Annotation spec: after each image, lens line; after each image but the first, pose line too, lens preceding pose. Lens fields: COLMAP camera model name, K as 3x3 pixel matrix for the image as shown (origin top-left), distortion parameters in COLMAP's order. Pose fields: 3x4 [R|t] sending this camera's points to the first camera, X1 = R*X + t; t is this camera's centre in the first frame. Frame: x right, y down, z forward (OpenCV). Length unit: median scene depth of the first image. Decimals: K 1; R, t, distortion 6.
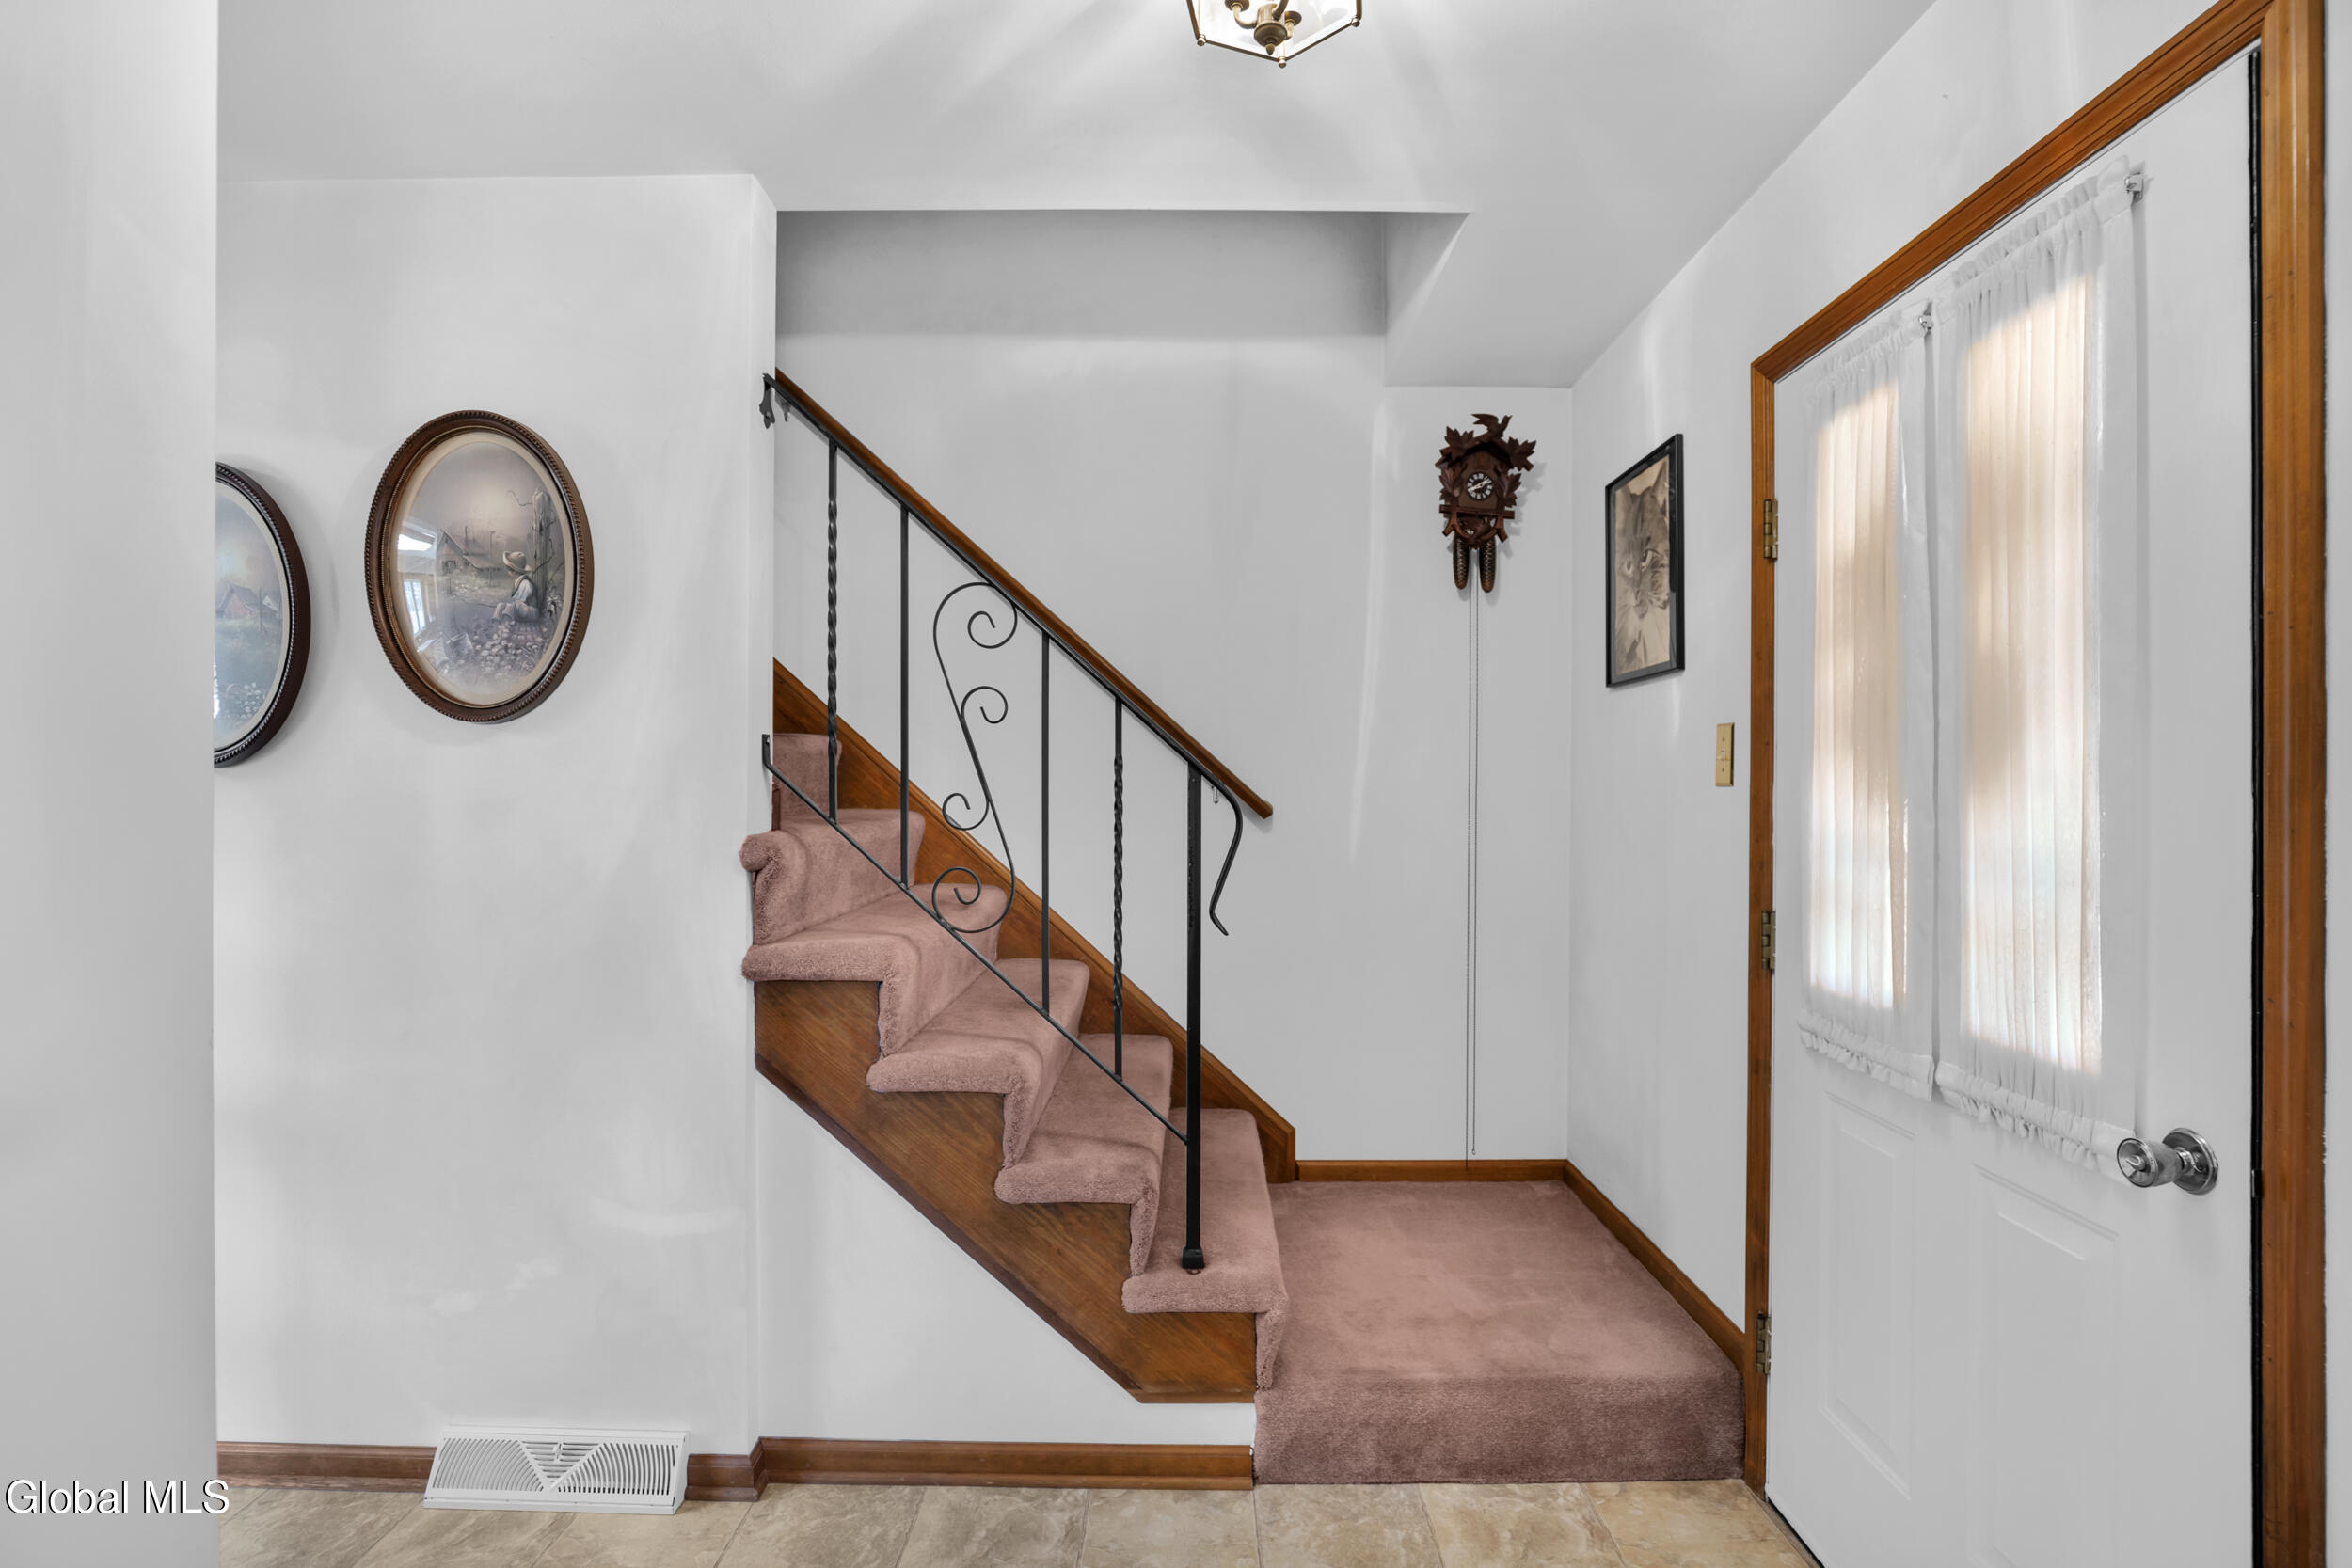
lens RADIAL K [[1090.7, 0, 1171.9], [0, 1090.7, 797.1], [0, 0, 1]] dist [-0.020395, -0.000436]
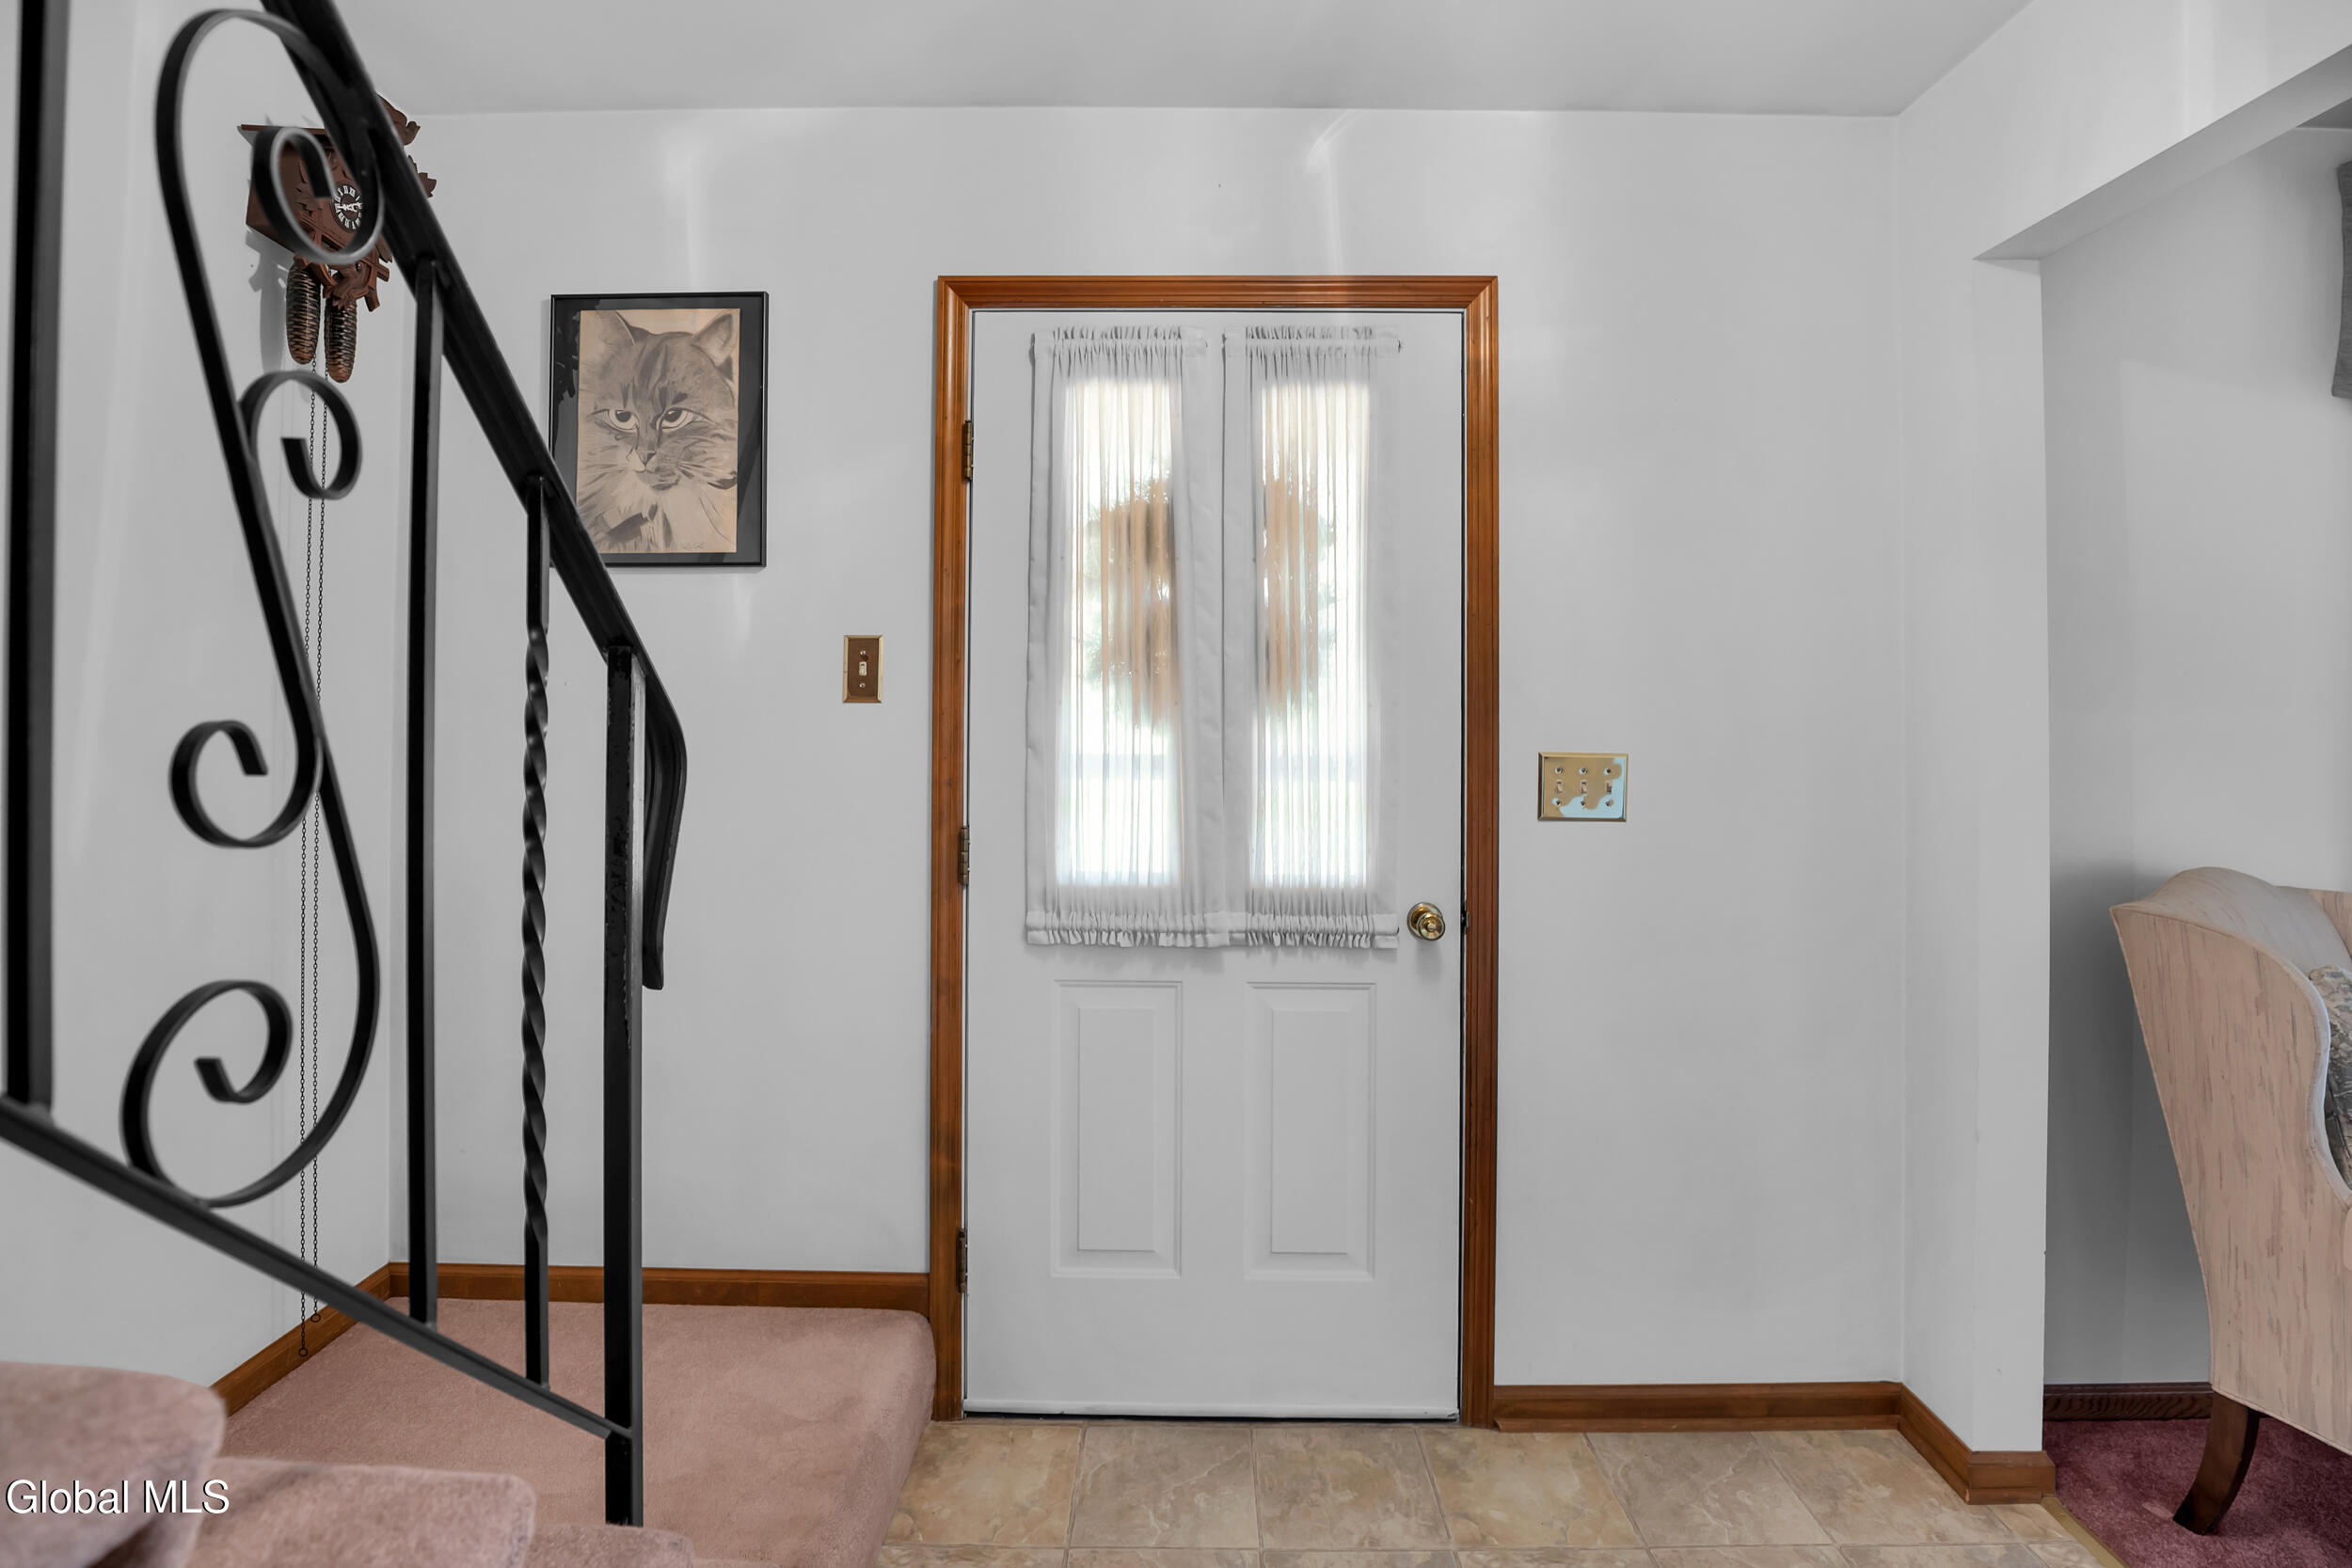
lens RADIAL K [[1219.3, 0, 1174.4], [0, 1219.3, 680.9], [0, 0, 1]] dist [-0.001770, -0.000184]
pose [[0.000015, 0.014508, 0.999895, -0.596193], [0.005158, 0.999881, -0.014507, -0.013124], [-0.999987, 0.005157, -0.000060, 0.811364]]
